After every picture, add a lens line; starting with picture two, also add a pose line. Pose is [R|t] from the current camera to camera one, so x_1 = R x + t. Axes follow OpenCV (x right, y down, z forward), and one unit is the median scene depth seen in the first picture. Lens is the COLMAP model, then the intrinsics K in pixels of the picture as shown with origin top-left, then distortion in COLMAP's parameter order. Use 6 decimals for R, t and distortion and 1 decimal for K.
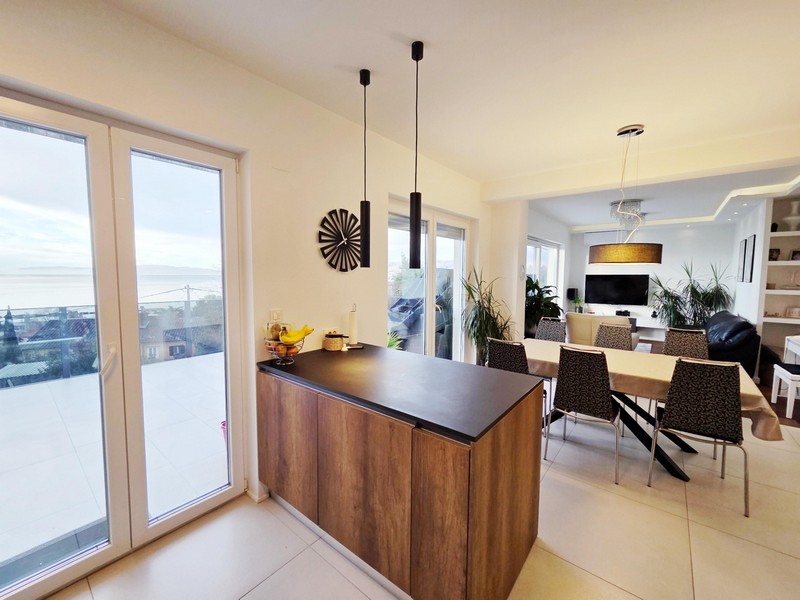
lens RADIAL K [[328.4, 0, 393.9], [0, 328.4, 297.6], [0, 0, 1]] dist [0.001310, -0.001214]
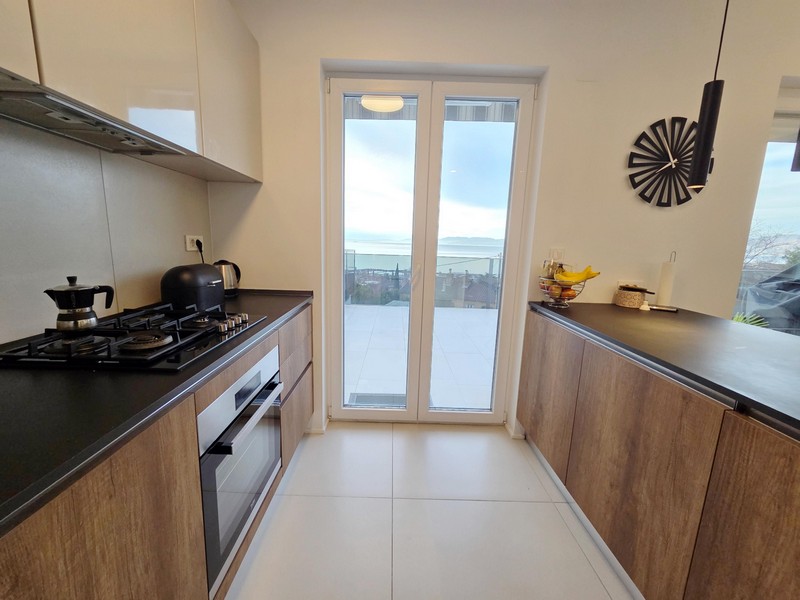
lens RADIAL K [[328.4, 0, 393.9], [0, 328.4, 297.6], [0, 0, 1]] dist [0.001310, -0.001214]
pose [[0.638499, 0.144451, -0.755945, 0.057684], [-0.080922, 0.989384, 0.120708, 0.099551], [0.765356, -0.015899, 0.643410, 0.069521]]
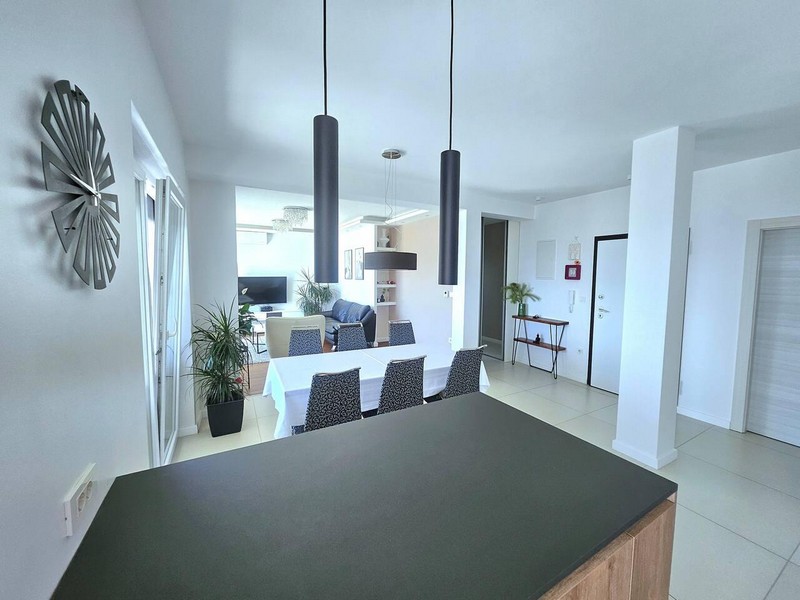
lens RADIAL K [[313.1, 0, 405.5], [0, 313.1, 298.5], [0, 0, 1]] dist [-0.015076, -0.000276]
pose [[0.362052, -0.075680, 0.929081, -0.387413], [0.058617, 0.996575, 0.058335, -0.080533], [-0.930313, 0.033339, 0.365248, 0.720586]]
